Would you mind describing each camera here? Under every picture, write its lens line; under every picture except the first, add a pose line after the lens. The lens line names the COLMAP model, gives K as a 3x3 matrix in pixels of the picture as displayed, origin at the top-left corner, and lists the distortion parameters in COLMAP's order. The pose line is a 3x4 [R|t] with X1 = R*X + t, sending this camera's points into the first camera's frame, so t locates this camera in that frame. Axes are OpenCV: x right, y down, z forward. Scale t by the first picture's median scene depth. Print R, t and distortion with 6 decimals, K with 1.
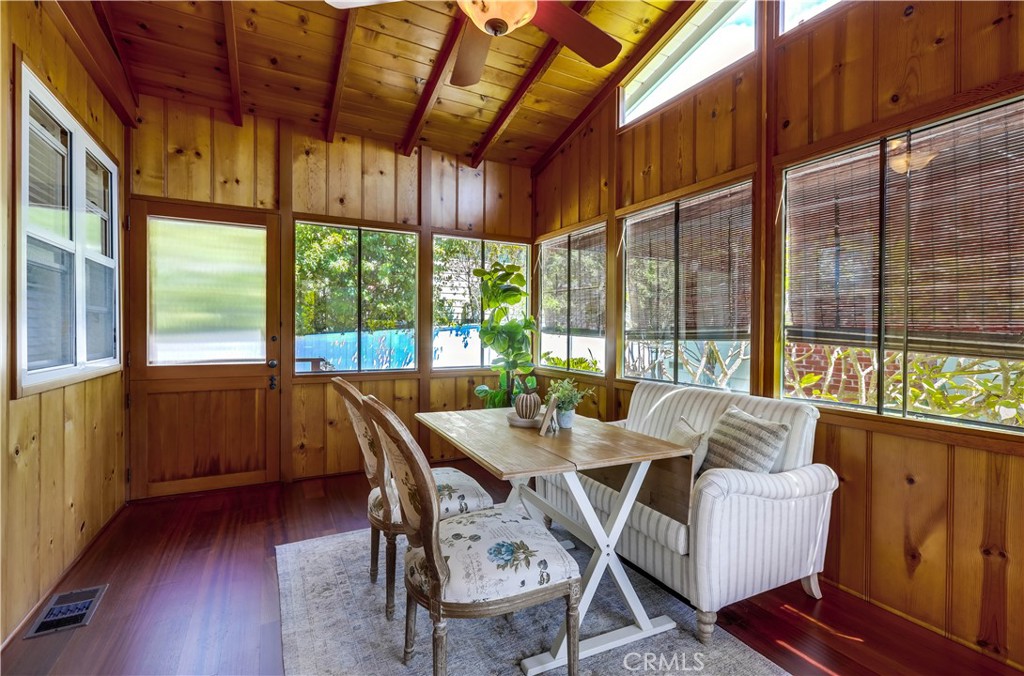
lens RADIAL K [[463.3, 0, 511.5], [0, 463.3, 336.1], [0, 0, 1]] dist [0.003240, 0.000501]
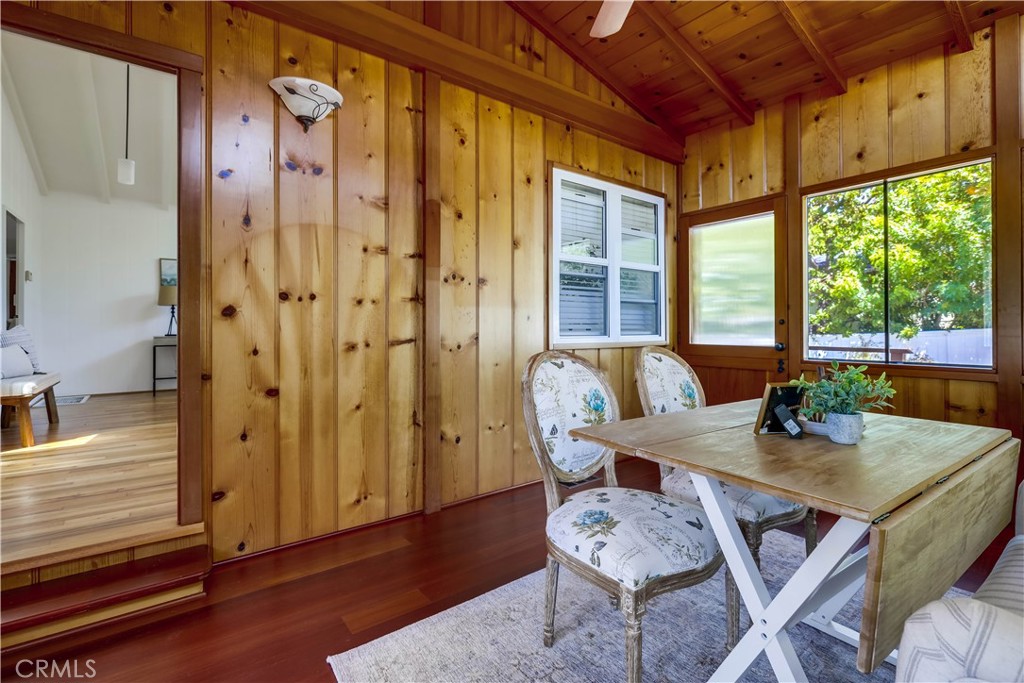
lens RADIAL K [[466.0, 0, 512.8], [0, 466.0, 326.0], [0, 0, 1]] dist [-0.008419, 0.000253]
pose [[0.165208, -0.010358, -0.986204, 0.387815], [-0.009335, 0.999884, -0.012066, 0.033750], [0.986215, 0.011200, 0.165092, 0.283660]]
